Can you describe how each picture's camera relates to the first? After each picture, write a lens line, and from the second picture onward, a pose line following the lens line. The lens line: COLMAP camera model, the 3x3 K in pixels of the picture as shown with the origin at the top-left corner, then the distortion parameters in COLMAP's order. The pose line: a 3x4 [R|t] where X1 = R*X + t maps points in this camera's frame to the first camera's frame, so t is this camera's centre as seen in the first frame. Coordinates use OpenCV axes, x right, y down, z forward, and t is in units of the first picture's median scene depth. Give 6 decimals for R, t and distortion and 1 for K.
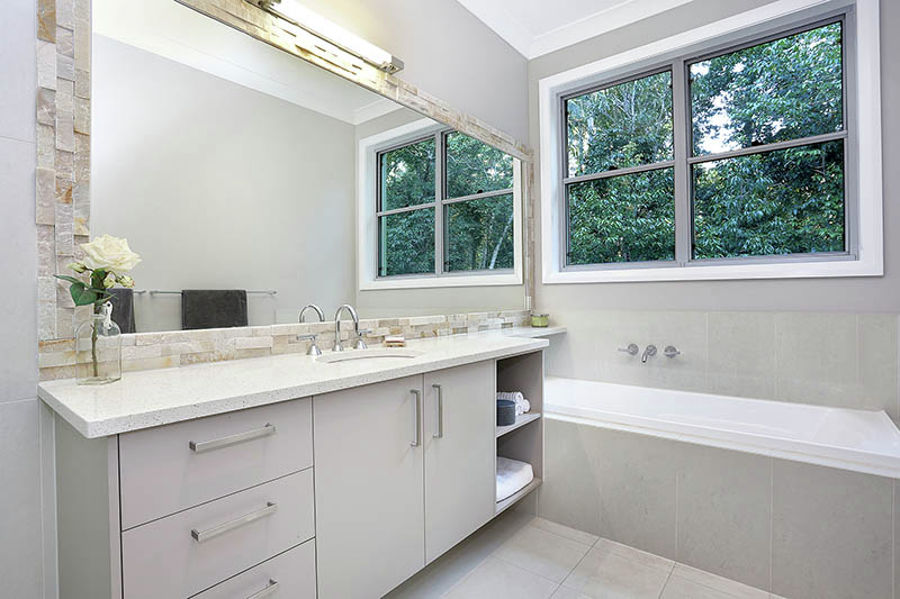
lens RADIAL K [[455.3, 0, 450.0], [0, 455.3, 299.5], [0, 0, 1]] dist [-0.003519, -0.000229]
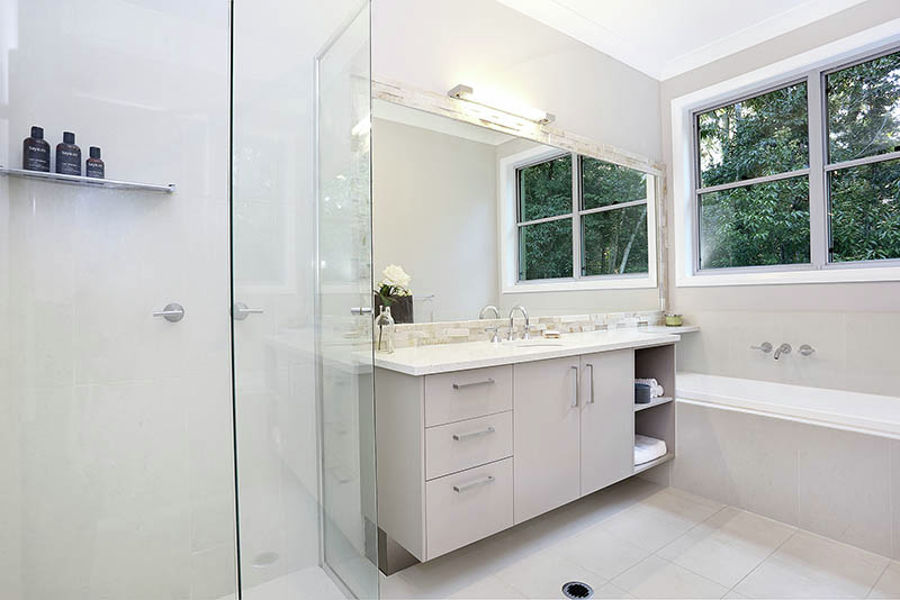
lens RADIAL K [[492.6, 0, 450.0], [0, 492.6, 300.0], [0, 0, 1]] dist [-0.043554, 0.038805]
pose [[0.970024, -0.005416, -0.242950, -0.043694], [0.004619, 0.999982, -0.003850, -0.001072], [0.242967, 0.002612, 0.970031, -0.304306]]
